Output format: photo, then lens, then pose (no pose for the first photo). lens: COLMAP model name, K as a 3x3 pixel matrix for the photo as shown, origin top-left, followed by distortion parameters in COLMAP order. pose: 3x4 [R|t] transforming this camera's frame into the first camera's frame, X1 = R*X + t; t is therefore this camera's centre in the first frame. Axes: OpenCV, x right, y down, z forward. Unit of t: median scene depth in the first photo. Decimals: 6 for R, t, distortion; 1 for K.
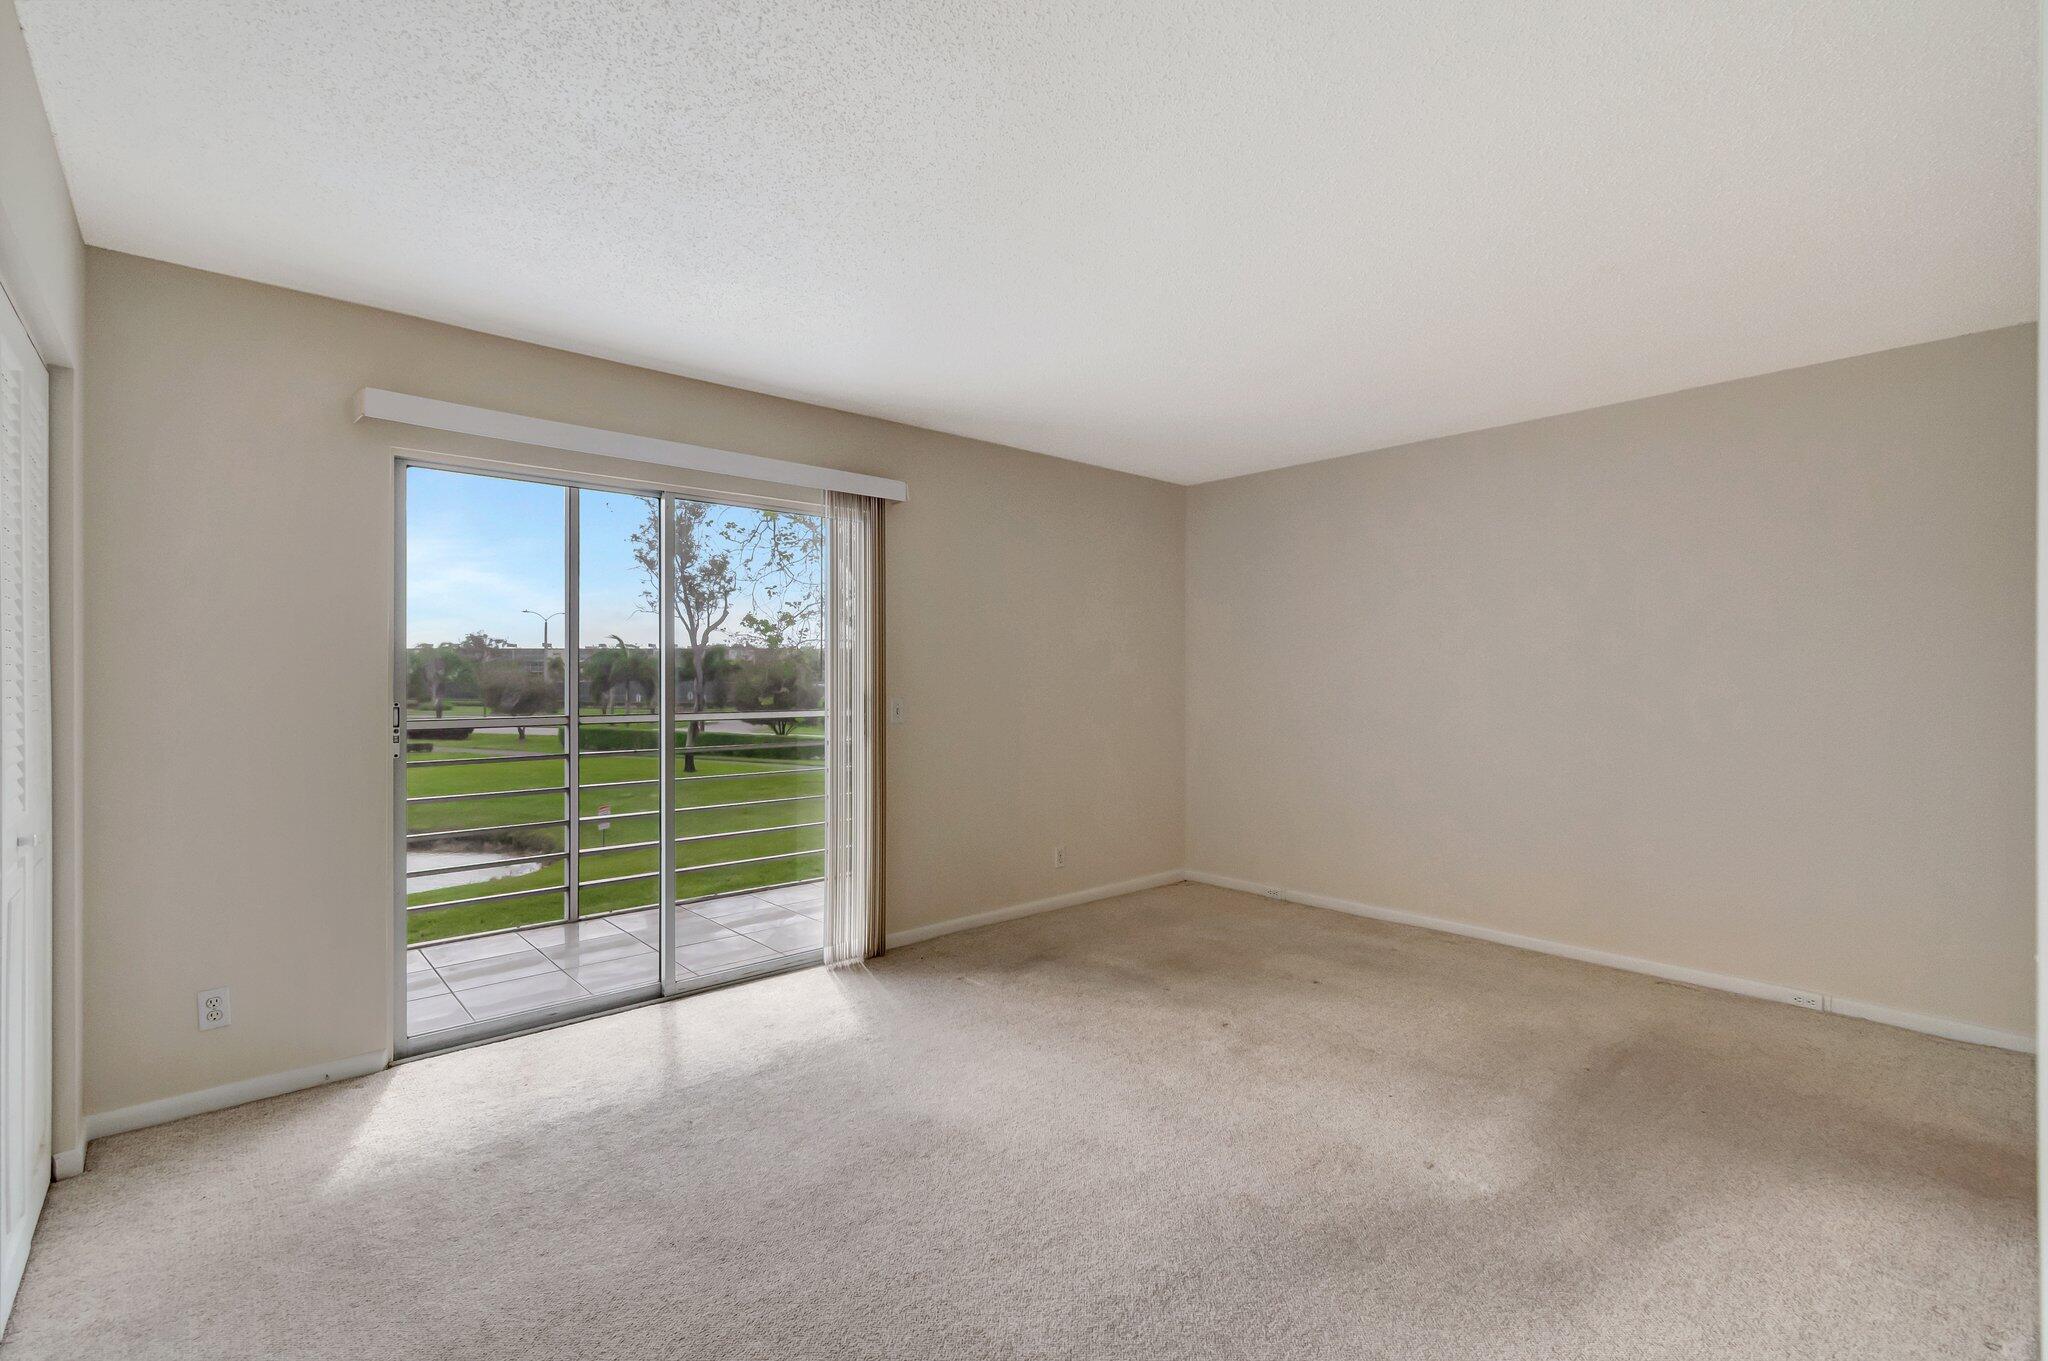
lens RADIAL K [[907.6, 0, 1020.8], [0, 907.6, 677.1], [0, 0, 1]] dist [0.004019, -0.001552]
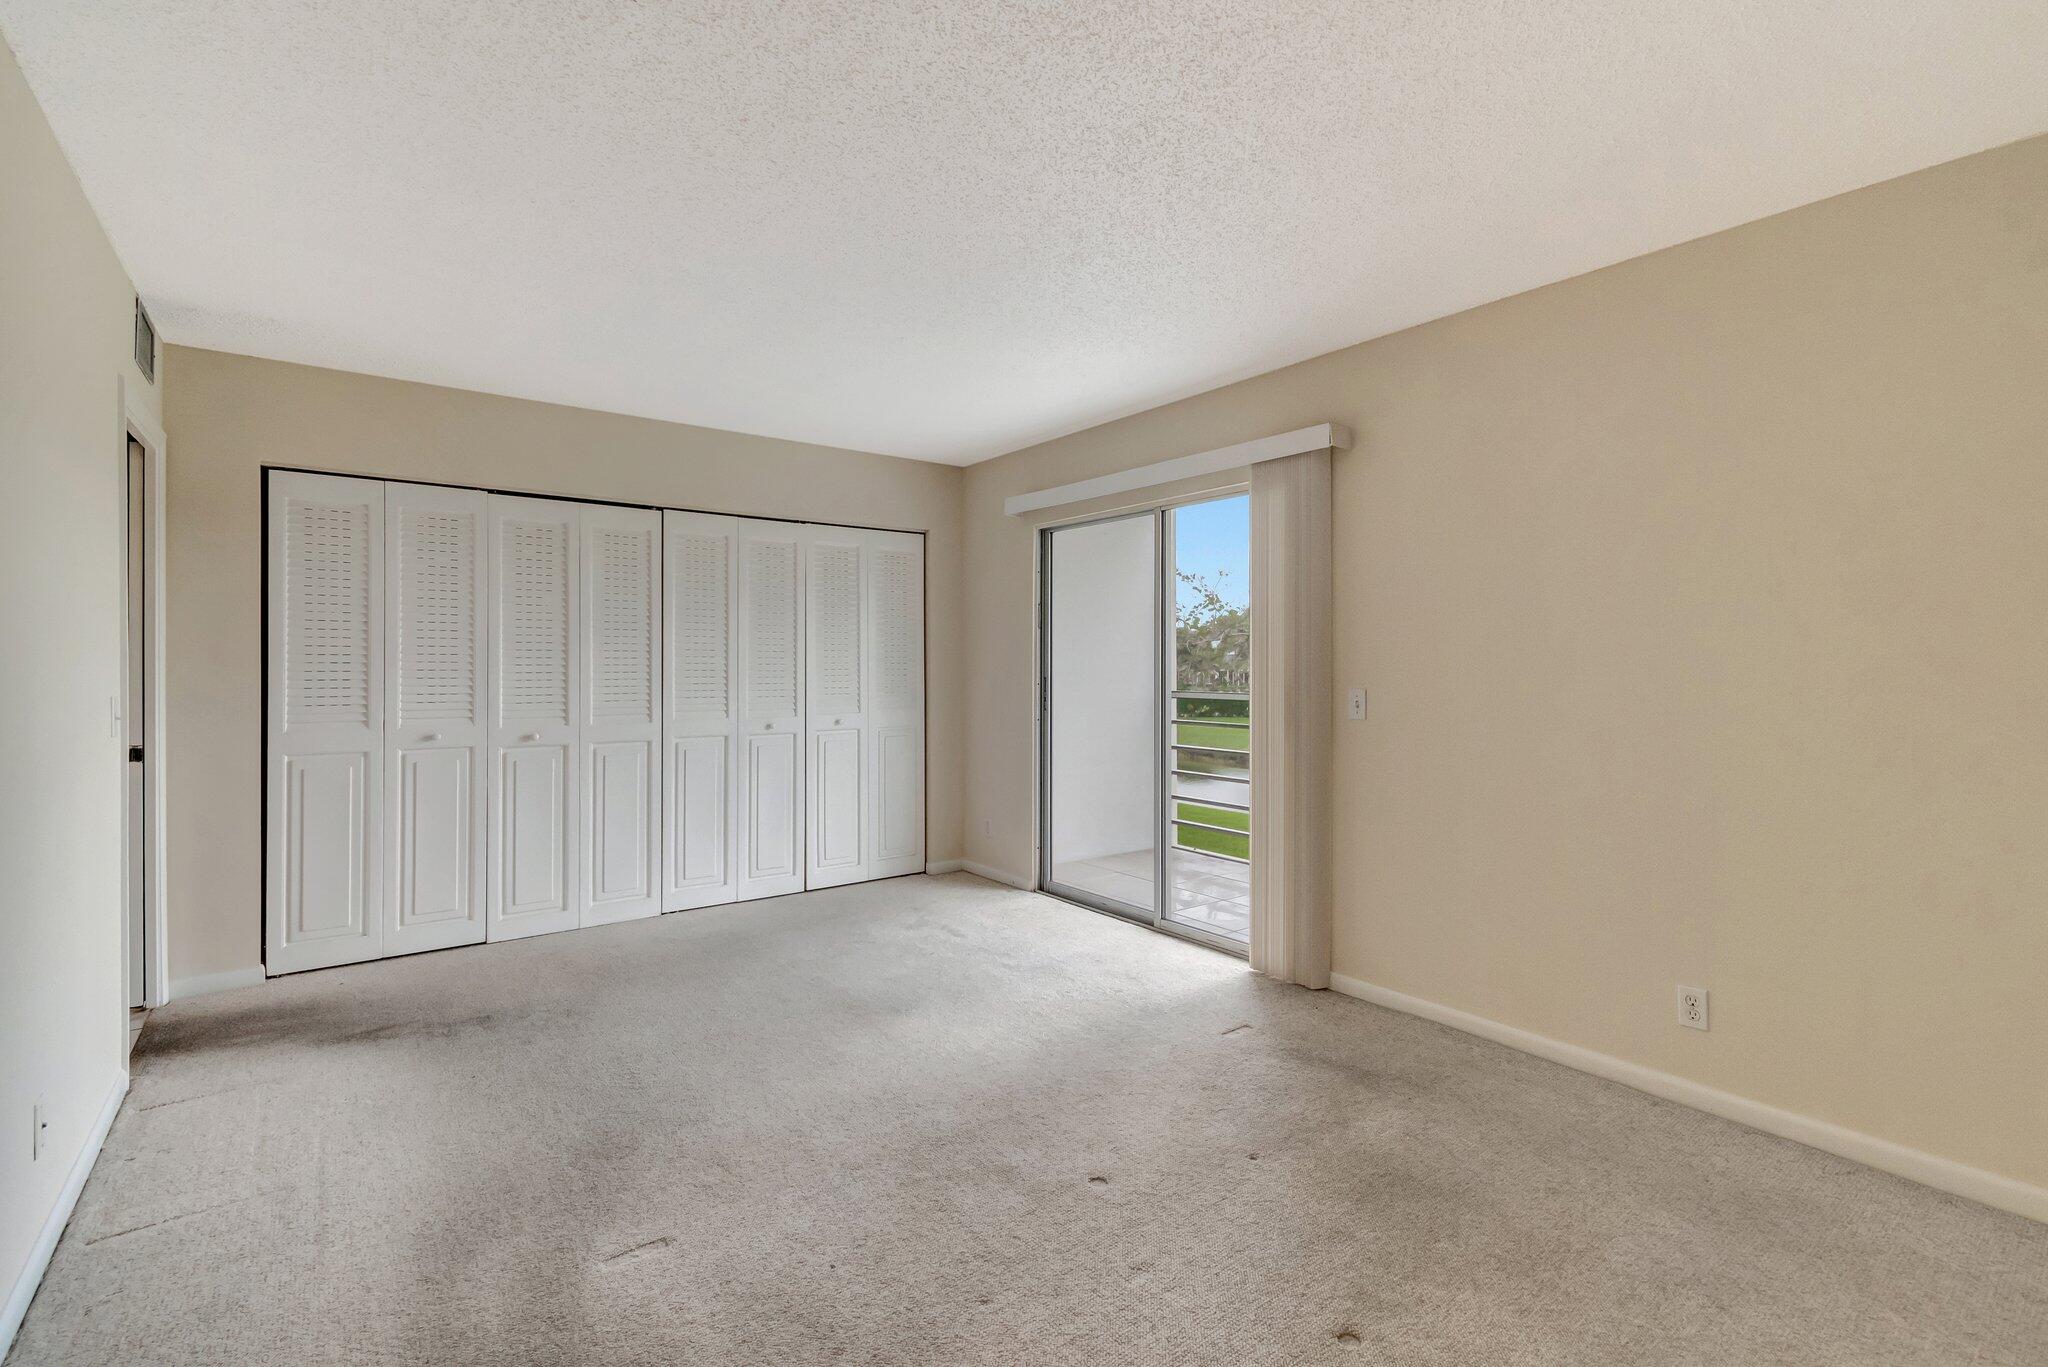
lens RADIAL K [[907.6, 0, 1017.0], [0, 907.6, 671.8], [0, 0, 1]] dist [0.004019, -0.001552]
pose [[-0.074717, 0.012083, -0.997132, 0.824059], [-0.000546, 0.999926, 0.012158, -0.002176], [0.997205, 0.001453, -0.074705, 0.905360]]
